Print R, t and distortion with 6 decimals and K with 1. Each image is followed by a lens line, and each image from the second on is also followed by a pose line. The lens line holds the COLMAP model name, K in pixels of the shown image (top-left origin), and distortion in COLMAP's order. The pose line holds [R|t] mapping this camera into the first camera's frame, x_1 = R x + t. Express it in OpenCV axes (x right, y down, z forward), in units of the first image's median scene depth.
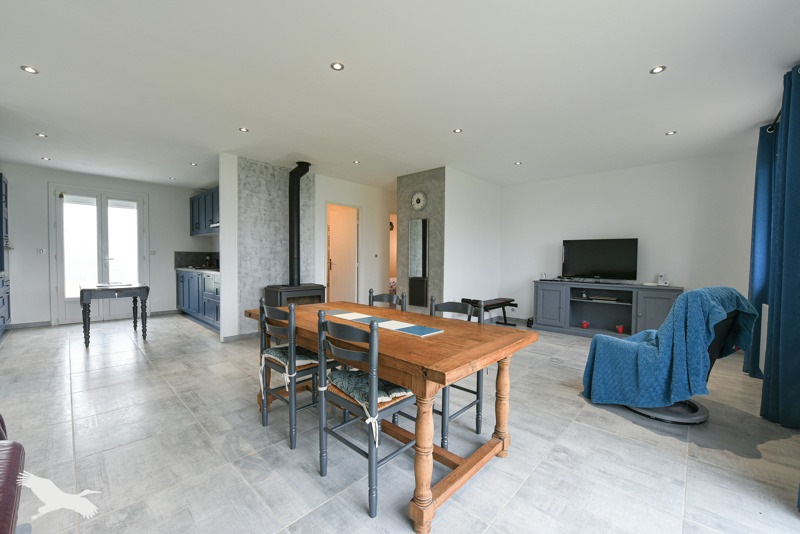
lens RADIAL K [[329.8, 0, 396.6], [0, 329.8, 271.9], [0, 0, 1]] dist [0.000229, -0.000014]
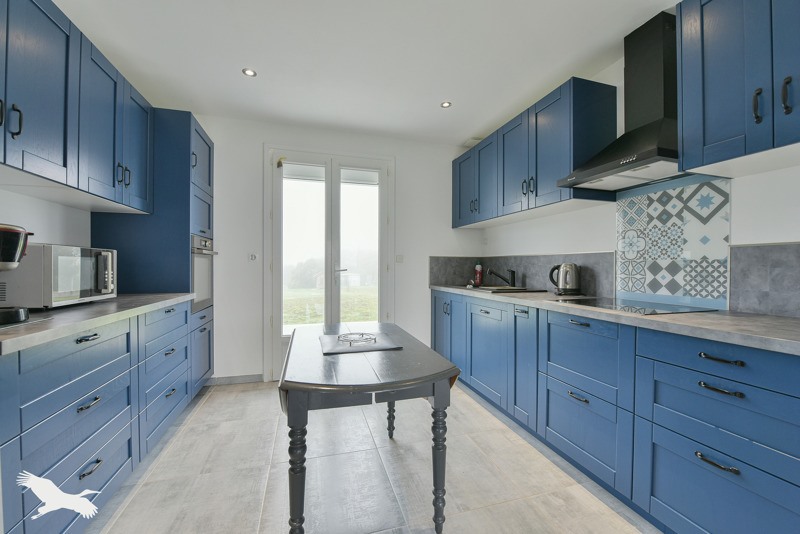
lens RADIAL K [[329.8, 0, 402.3], [0, 329.8, 266.9], [0, 0, 1]] dist [0.000229, -0.000014]
pose [[0.854986, -0.012966, -0.518490, -0.468979], [-0.013588, 0.998784, -0.047383, -0.019655], [0.518474, 0.047557, 0.853770, 0.552280]]
